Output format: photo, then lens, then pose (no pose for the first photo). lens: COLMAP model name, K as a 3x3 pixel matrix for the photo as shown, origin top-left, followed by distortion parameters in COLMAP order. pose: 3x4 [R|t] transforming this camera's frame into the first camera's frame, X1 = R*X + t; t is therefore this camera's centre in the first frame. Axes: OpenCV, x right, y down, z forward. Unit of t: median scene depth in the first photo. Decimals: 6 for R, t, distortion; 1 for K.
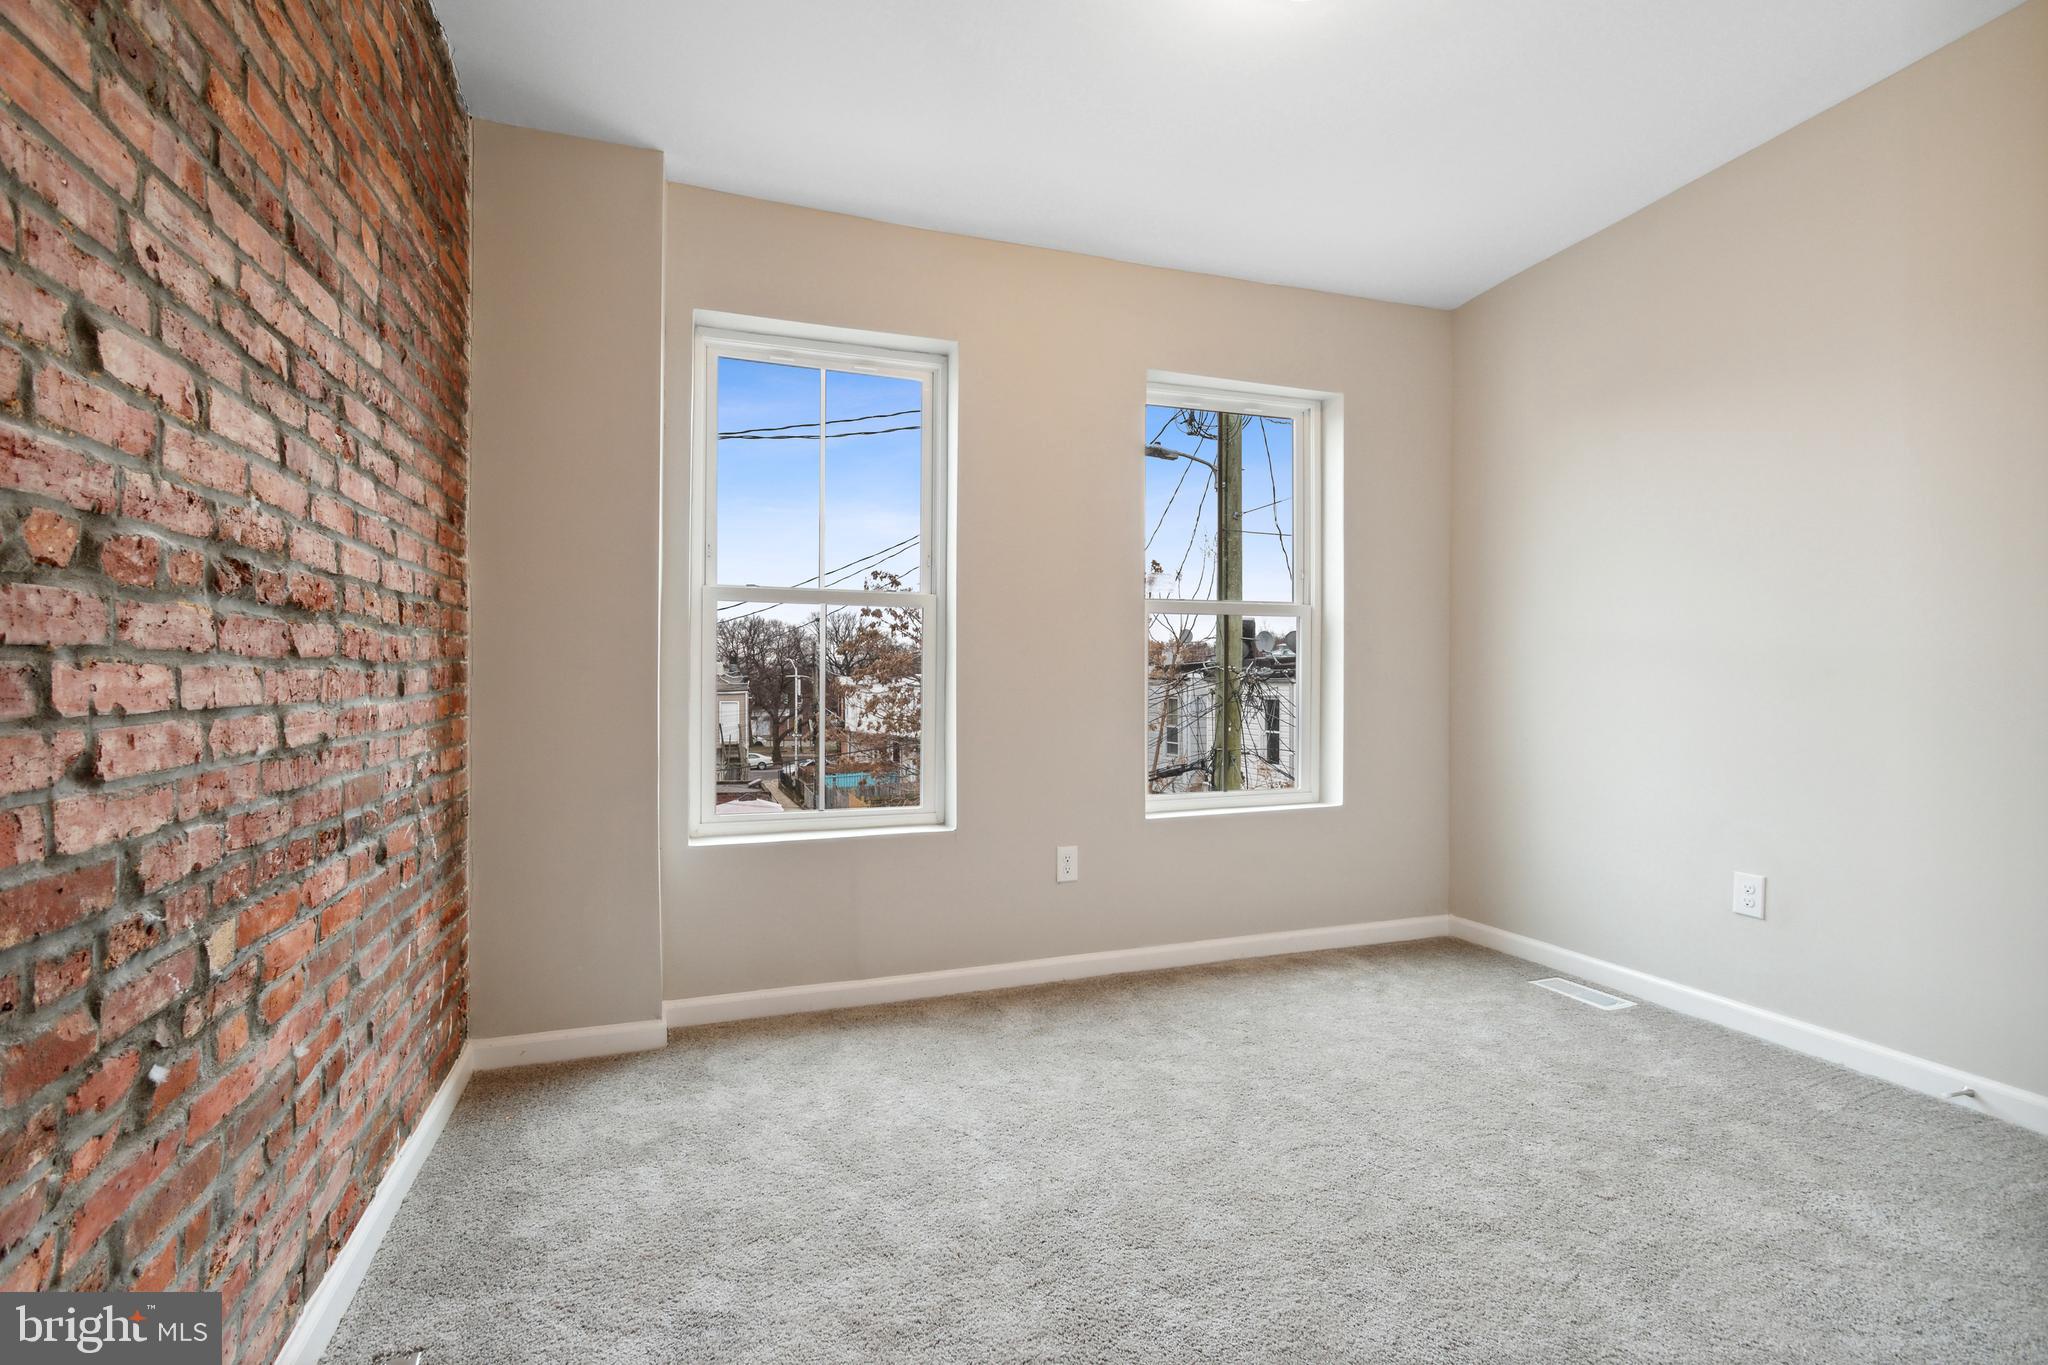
lens RADIAL K [[930.6, 0, 1009.2], [0, 930.6, 671.5], [0, 0, 1]] dist [0.004222, 0.000508]
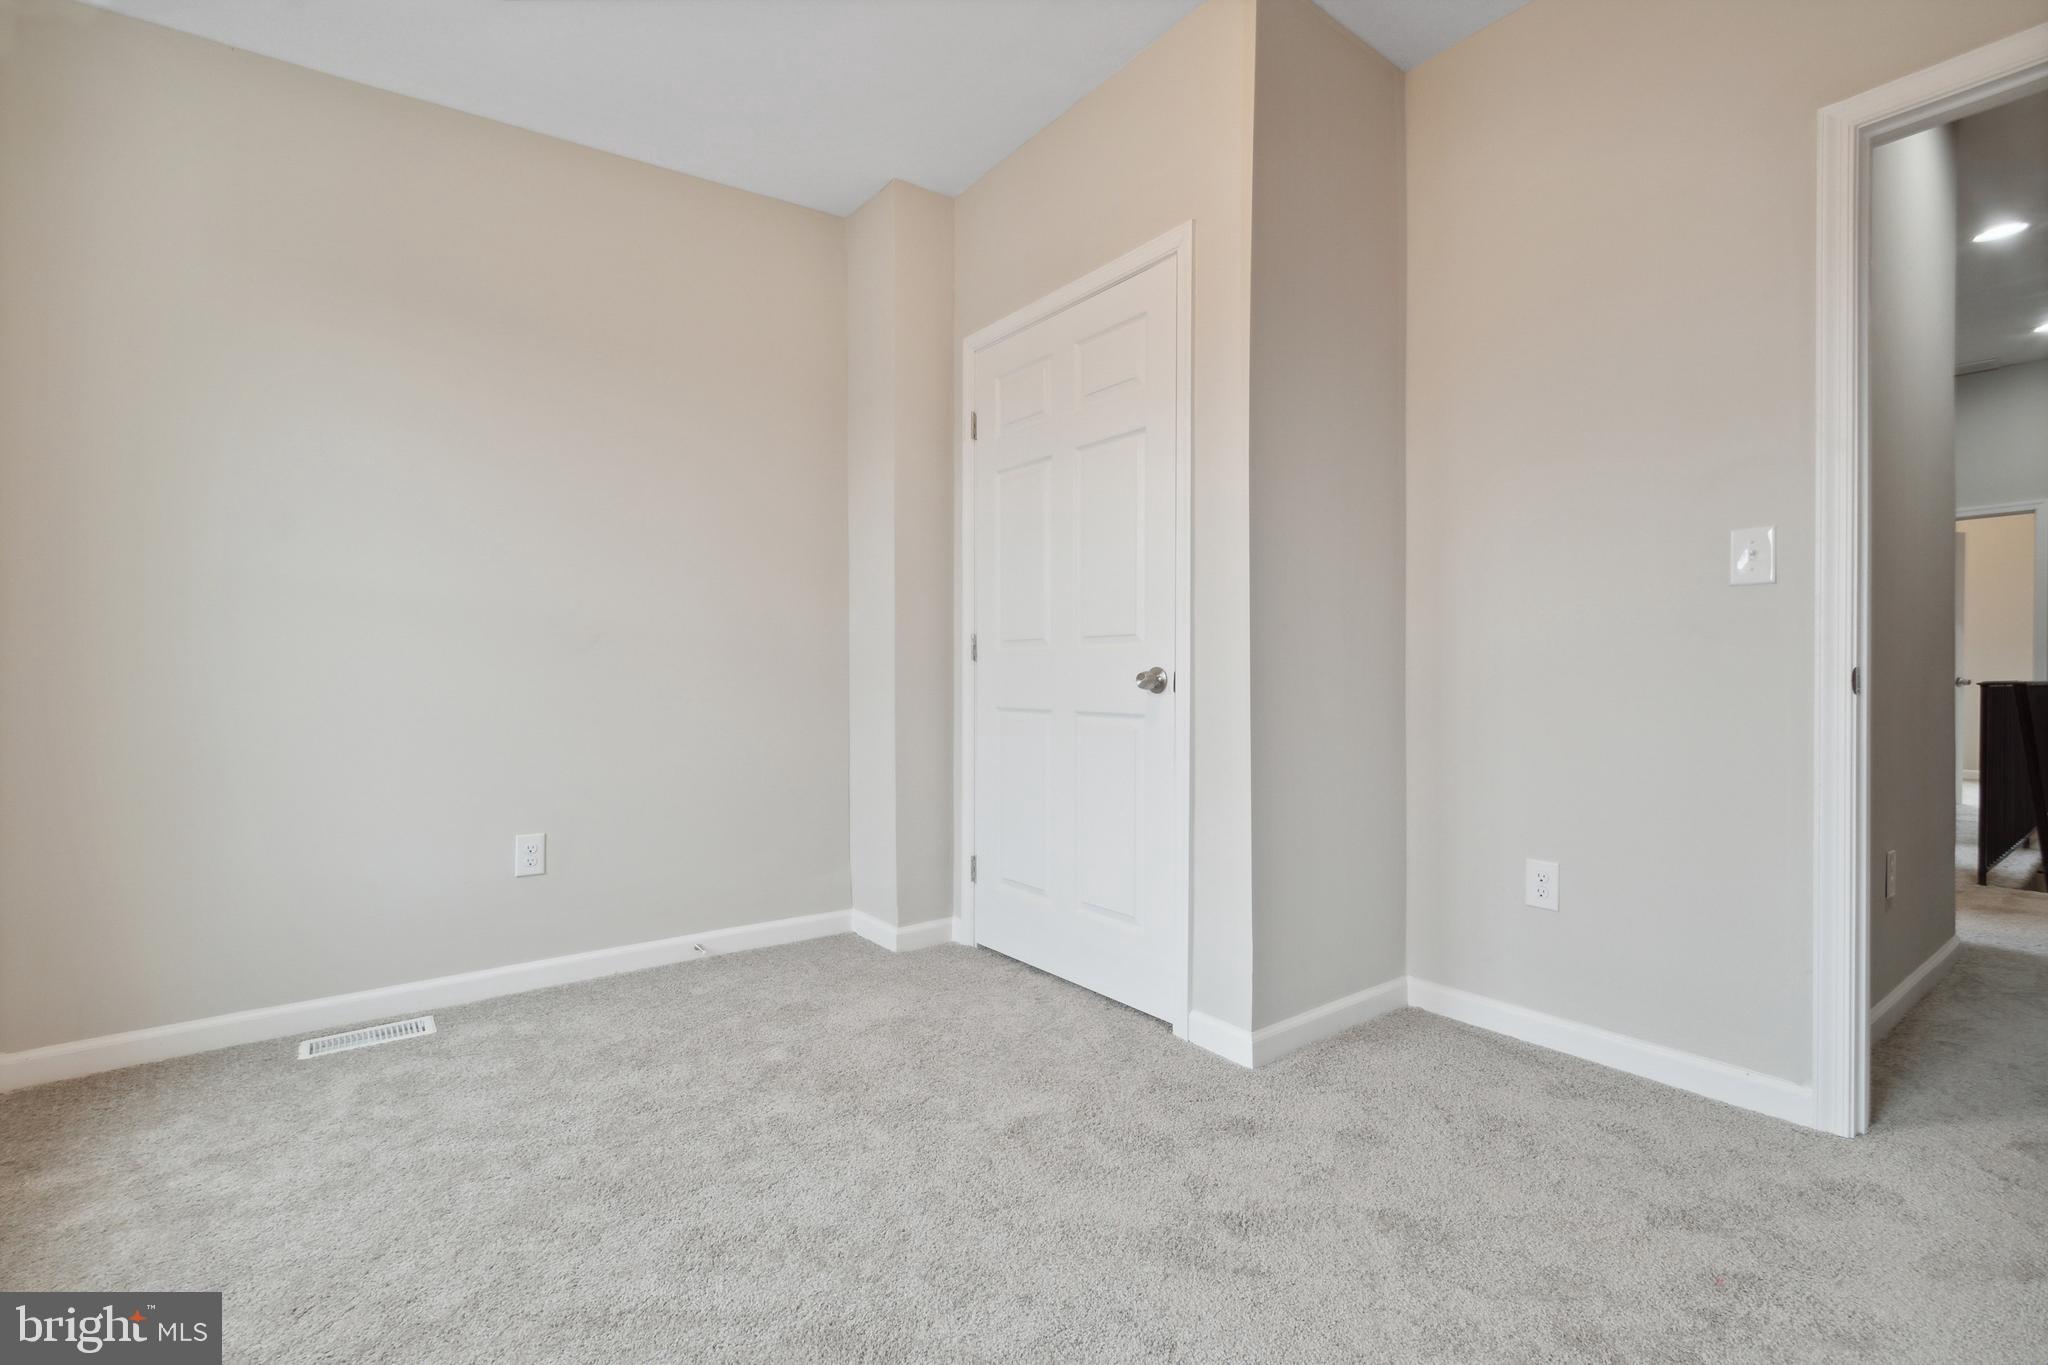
lens RADIAL K [[930.6, 0, 1009.2], [0, 930.6, 671.5], [0, 0, 1]] dist [0.004222, 0.000508]
pose [[-0.302657, -0.002586, 0.953096, -0.320122], [-0.003423, 0.999993, 0.001627, 0.030708], [-0.953094, -0.002770, -0.302663, 0.746387]]
